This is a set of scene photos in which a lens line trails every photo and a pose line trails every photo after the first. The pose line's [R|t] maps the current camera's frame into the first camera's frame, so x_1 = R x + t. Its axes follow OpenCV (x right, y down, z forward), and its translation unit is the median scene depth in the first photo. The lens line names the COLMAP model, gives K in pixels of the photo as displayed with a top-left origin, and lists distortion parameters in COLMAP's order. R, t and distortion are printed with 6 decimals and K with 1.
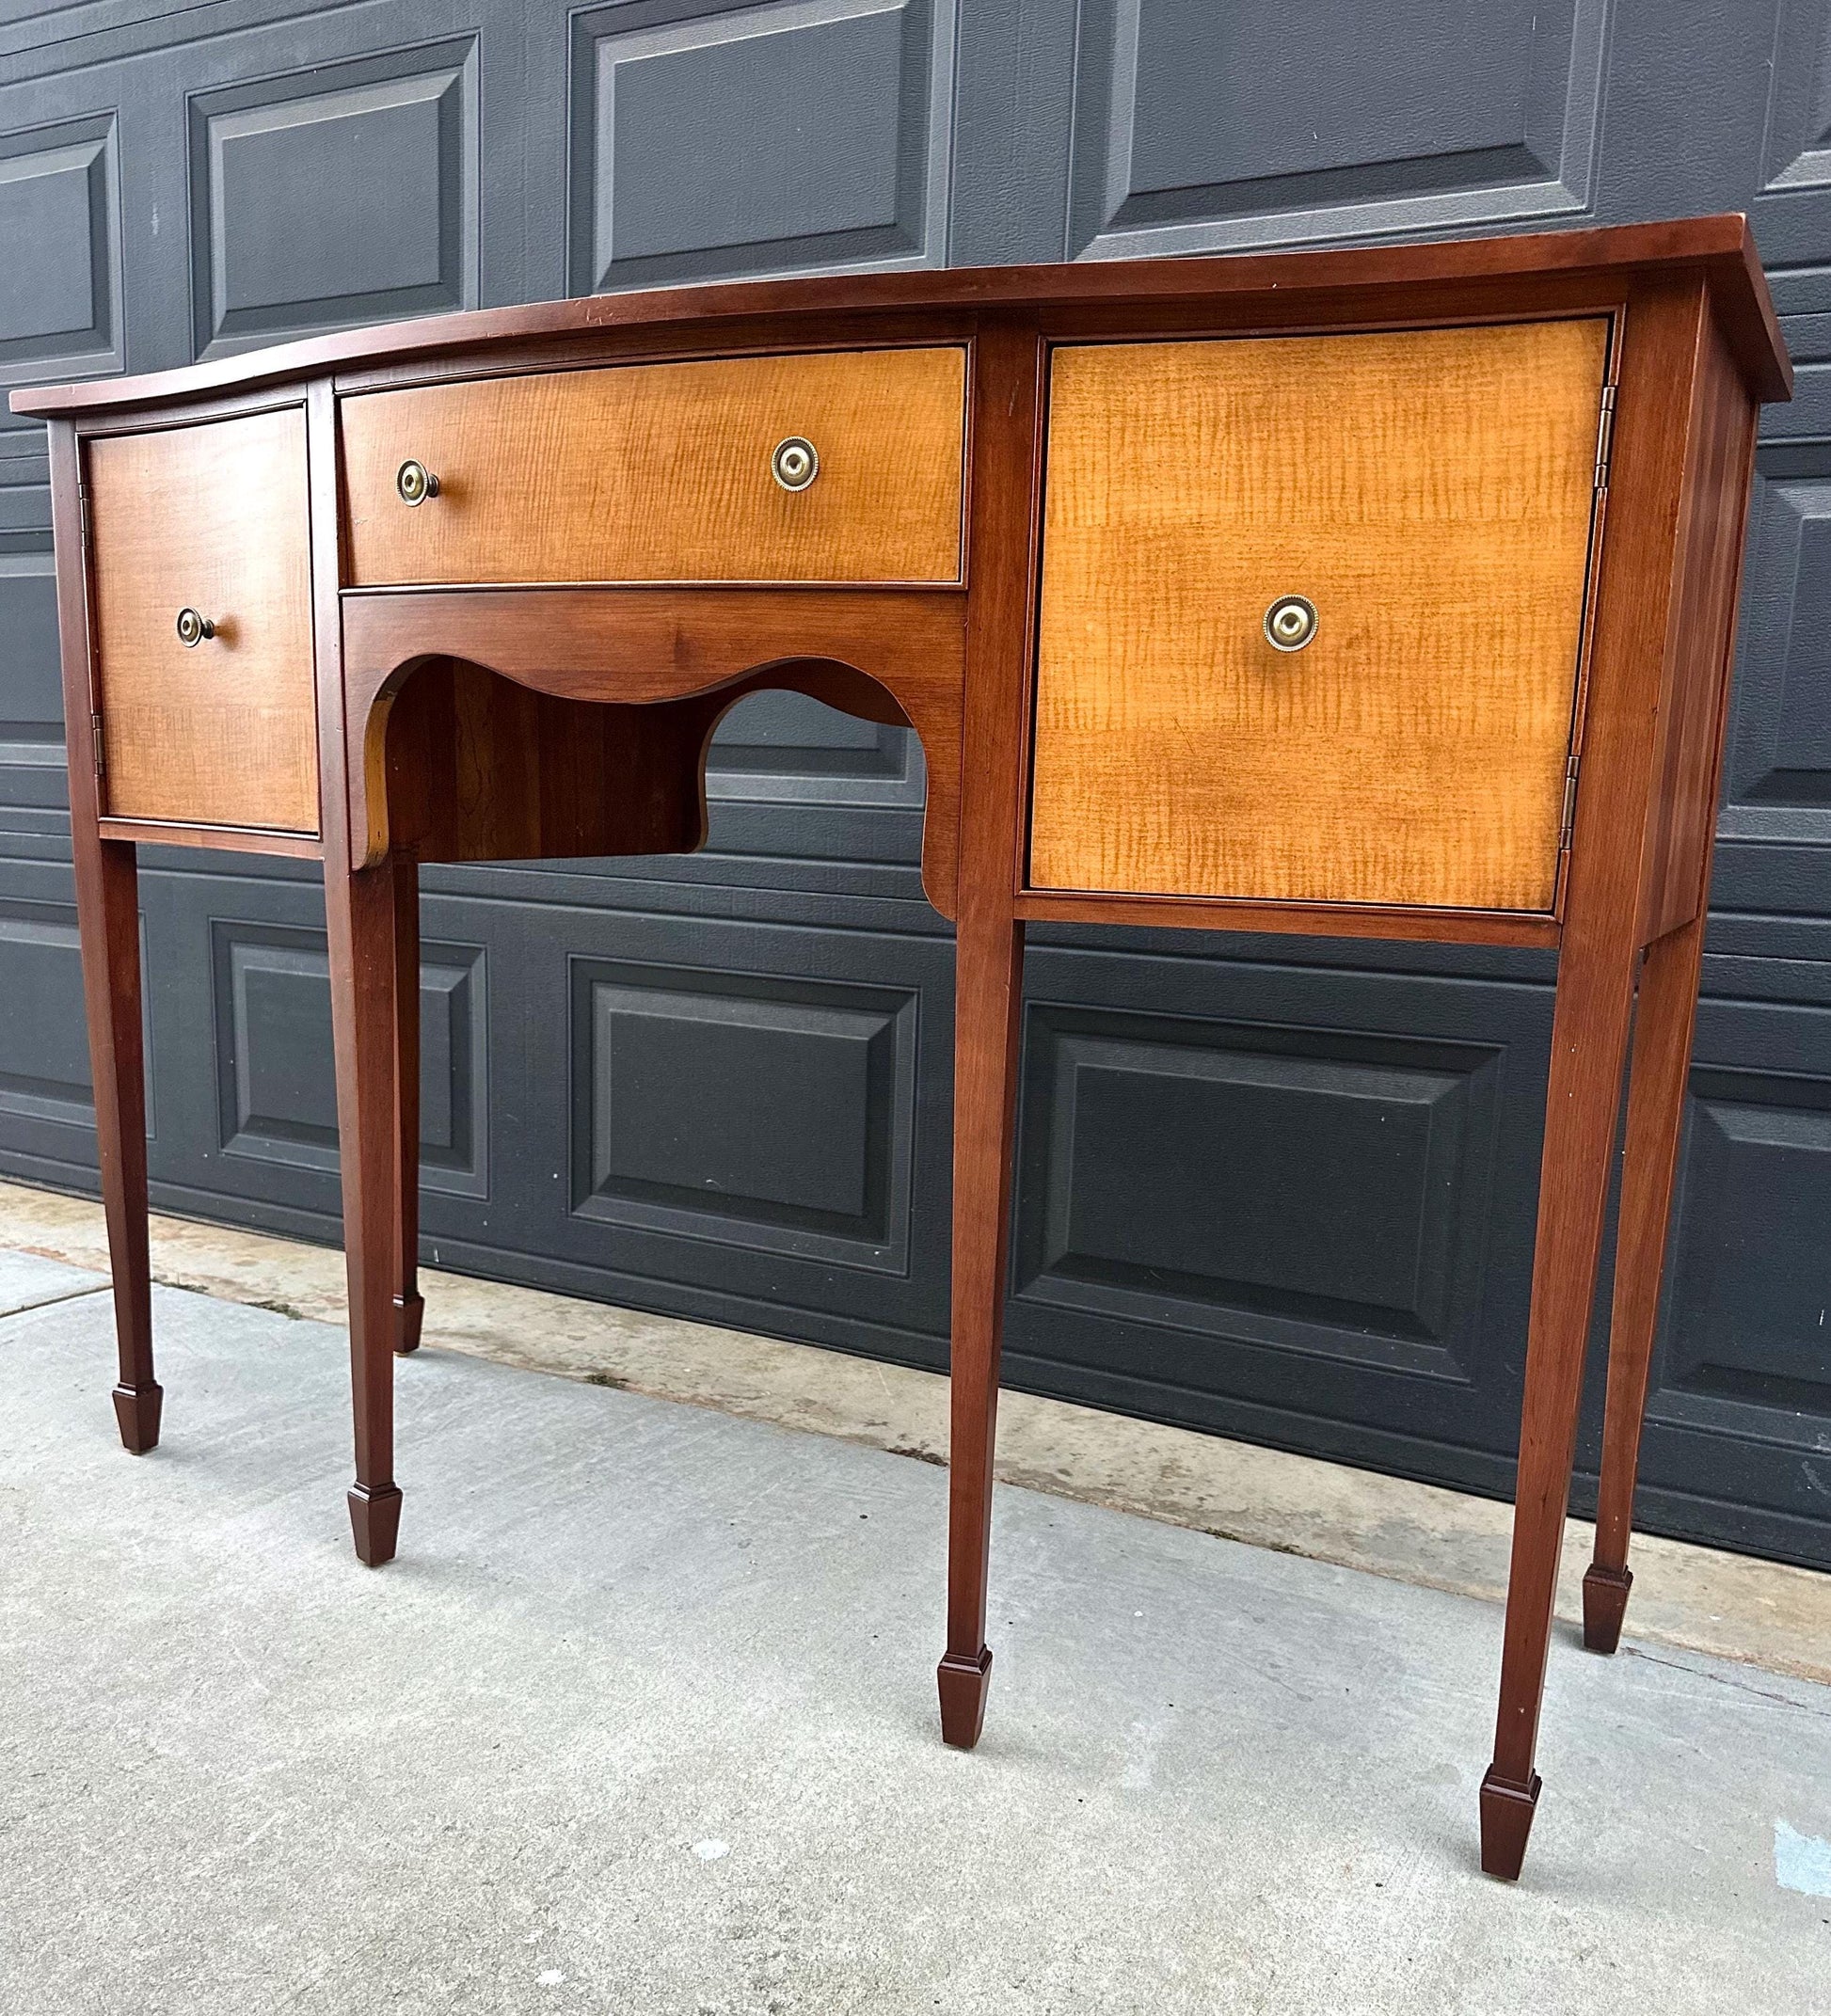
lens RADIAL K [[1951.6, 0, 859.1], [0, 1951.6, 1126.9], [0, 0, 1]] dist [0.131633, -0.237189]
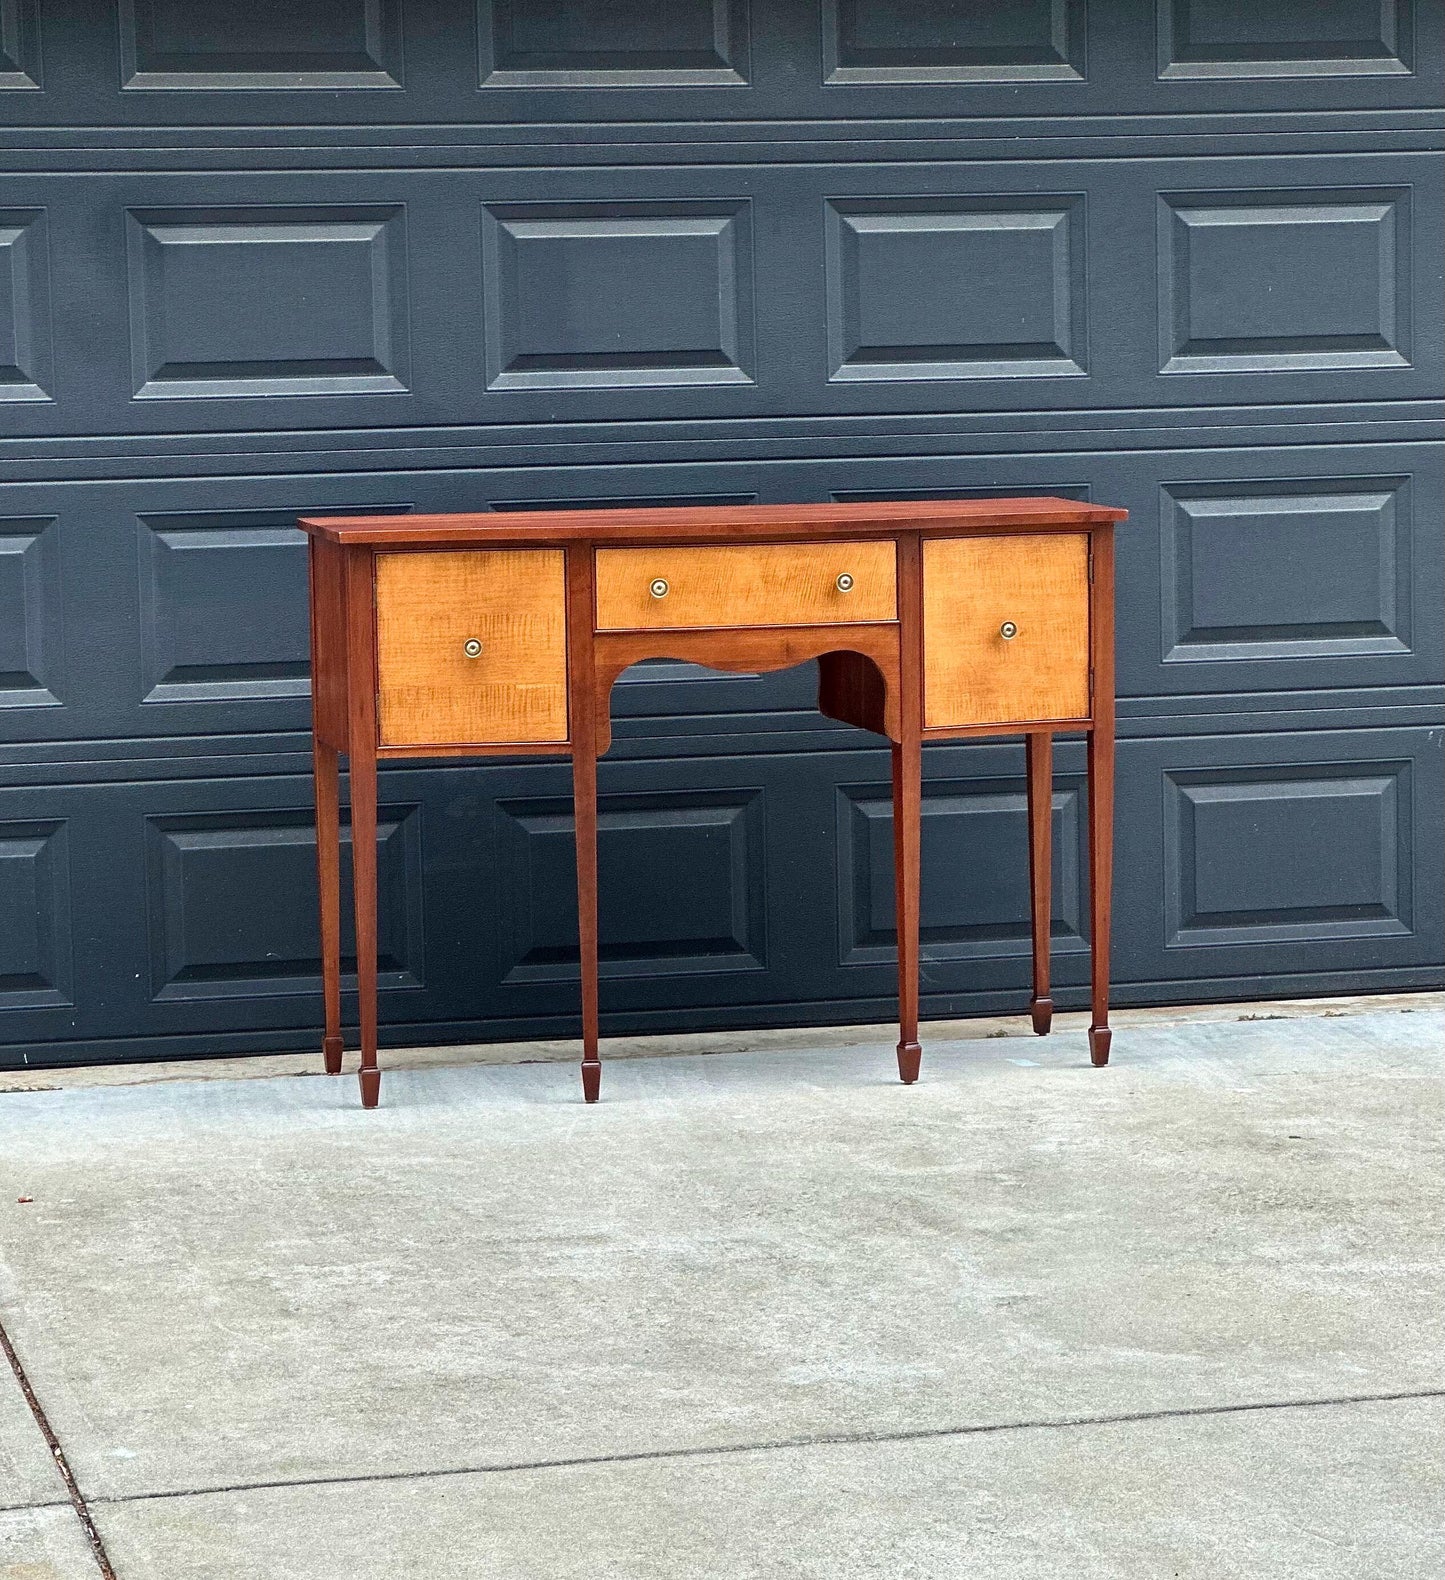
lens RADIAL K [[5220.2, 0, 673.1], [0, 5220.2, 792.6], [0, 0, 1]] dist [-0.161202, 6.086129]
pose [[0.698990, -0.119505, 0.705076, -5.217224], [0.171035, 0.985262, -0.002565, -0.076262], [-0.694377, 0.122386, 0.709127, -3.822906]]
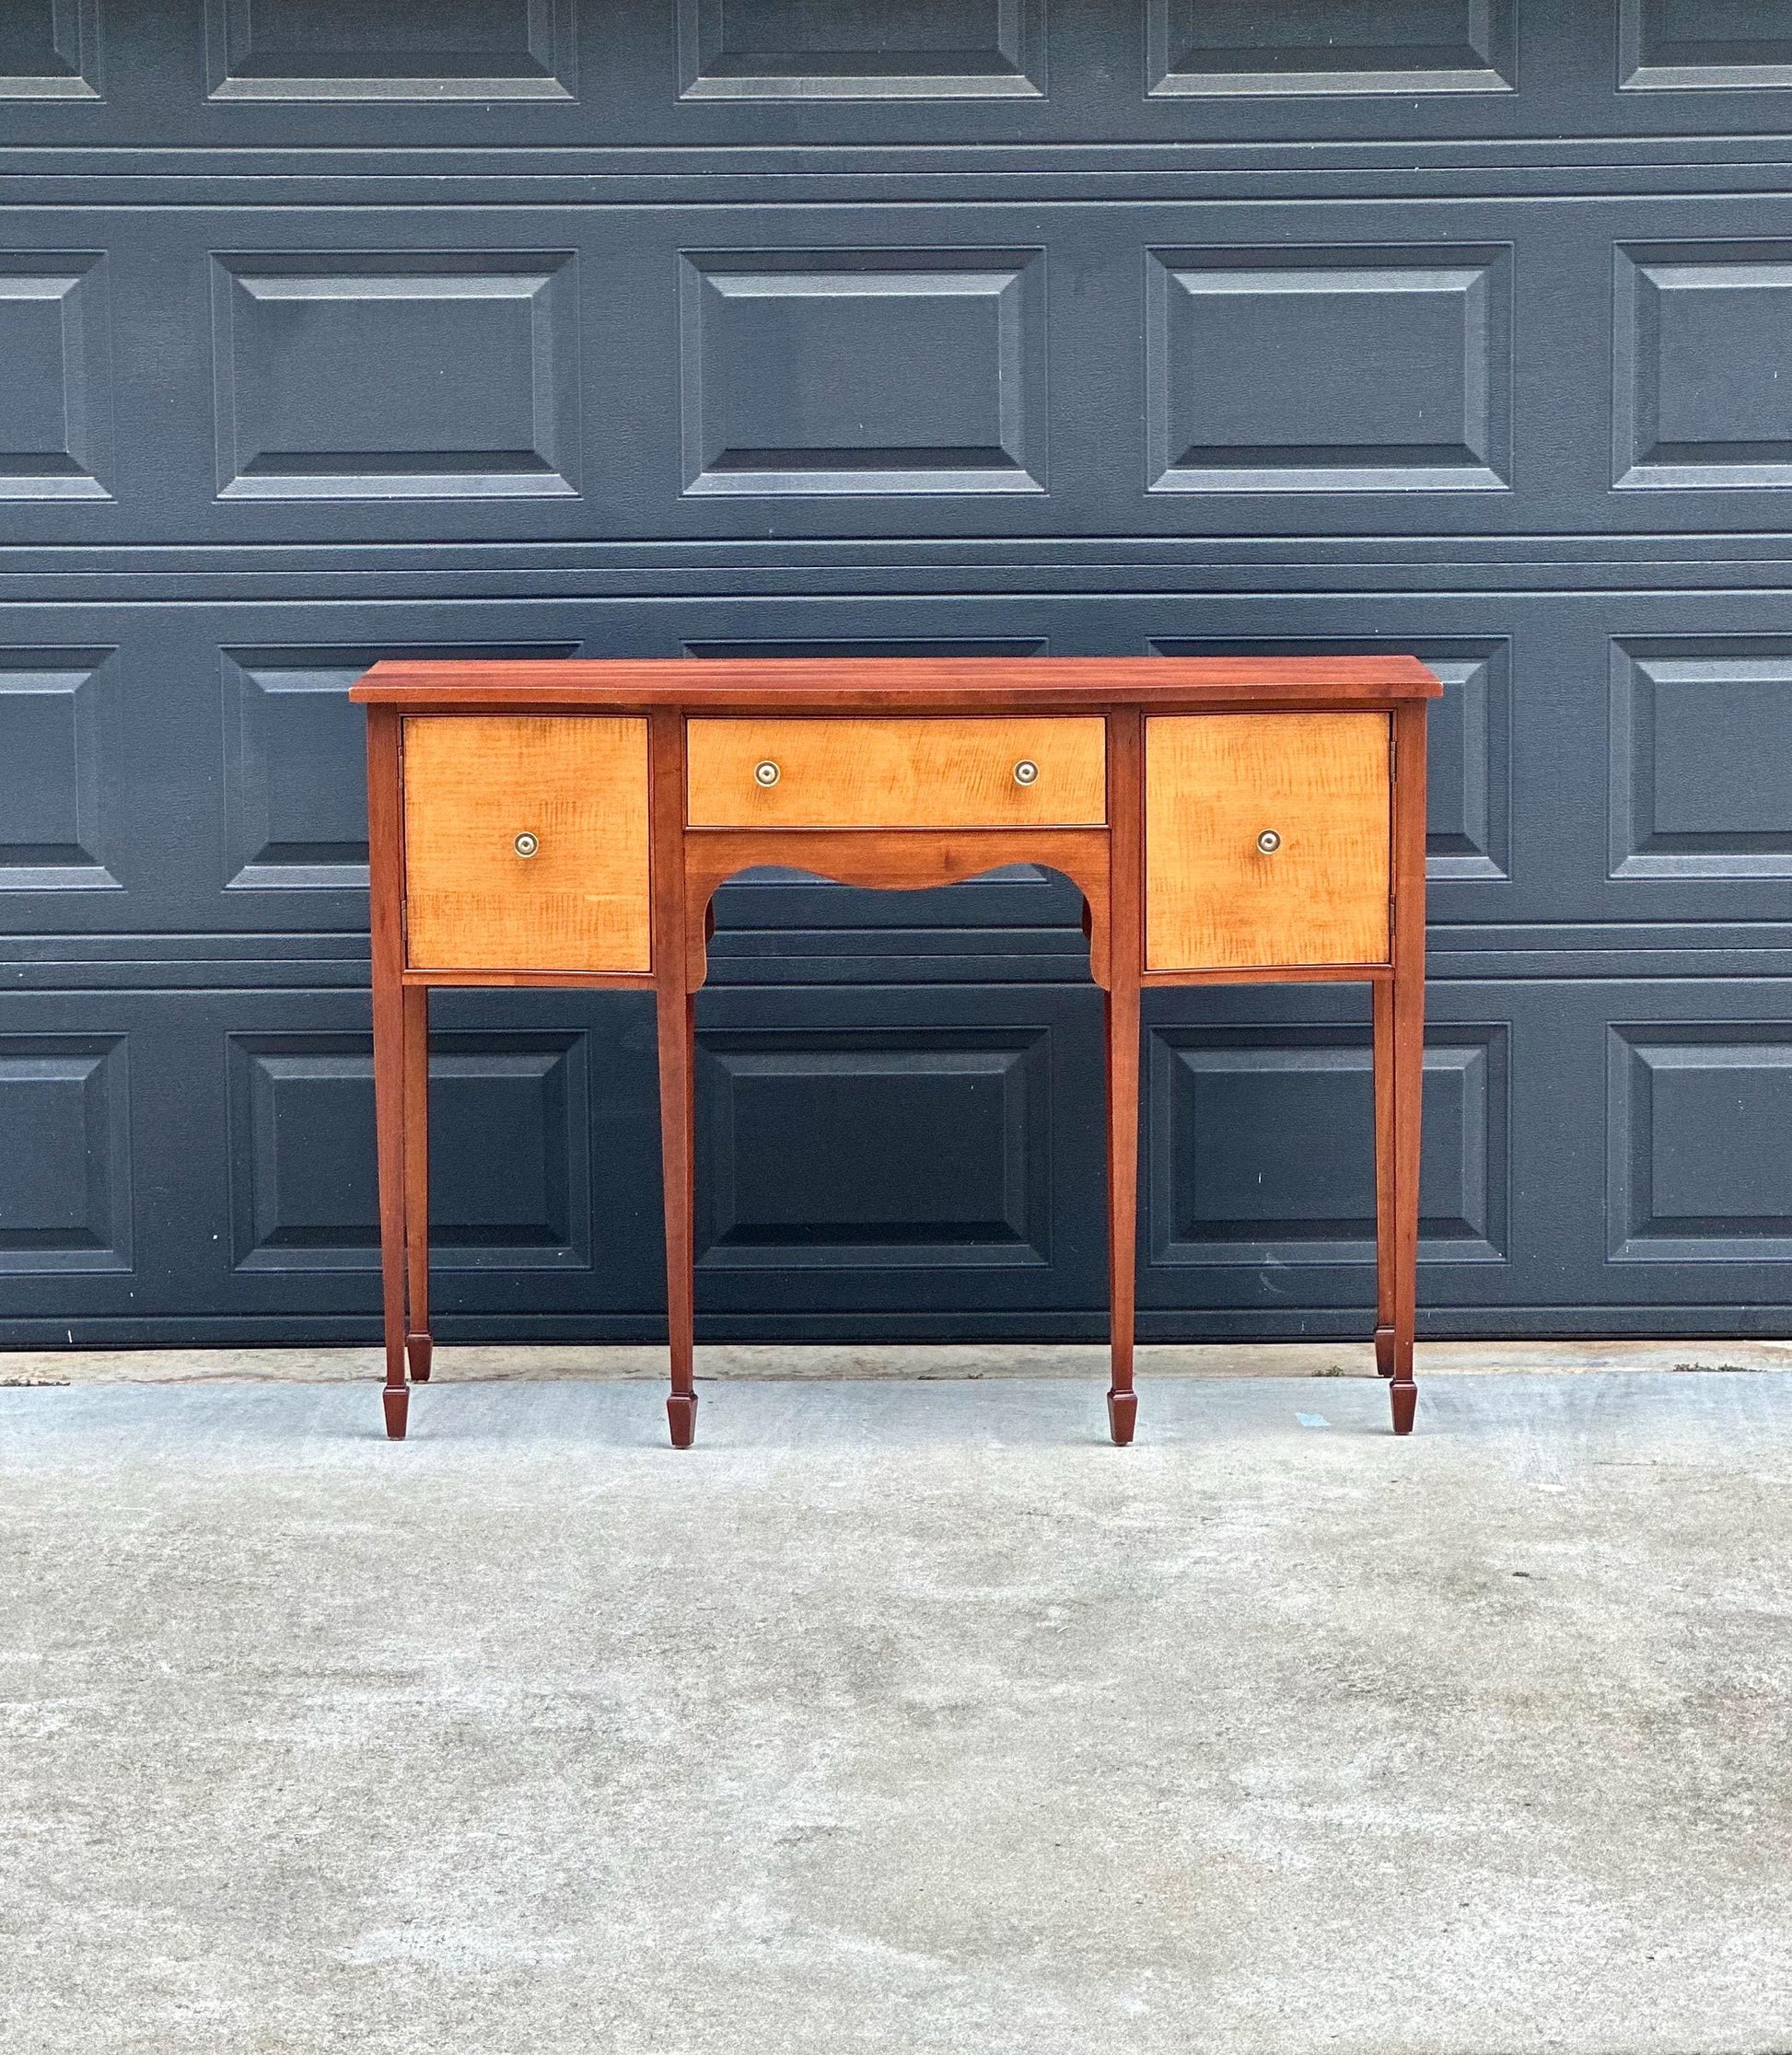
lens RADIAL K [[5773.8, 0, 901.1], [0, 5773.8, 900.8], [0, 0, 1]] dist [-0.189385, 6.532978]
pose [[0.853711, -0.097764, 0.511488, -3.121005], [0.129864, 0.991156, -0.027307, -0.065339], [-0.504295, 0.089737, 0.858856, -3.913761]]
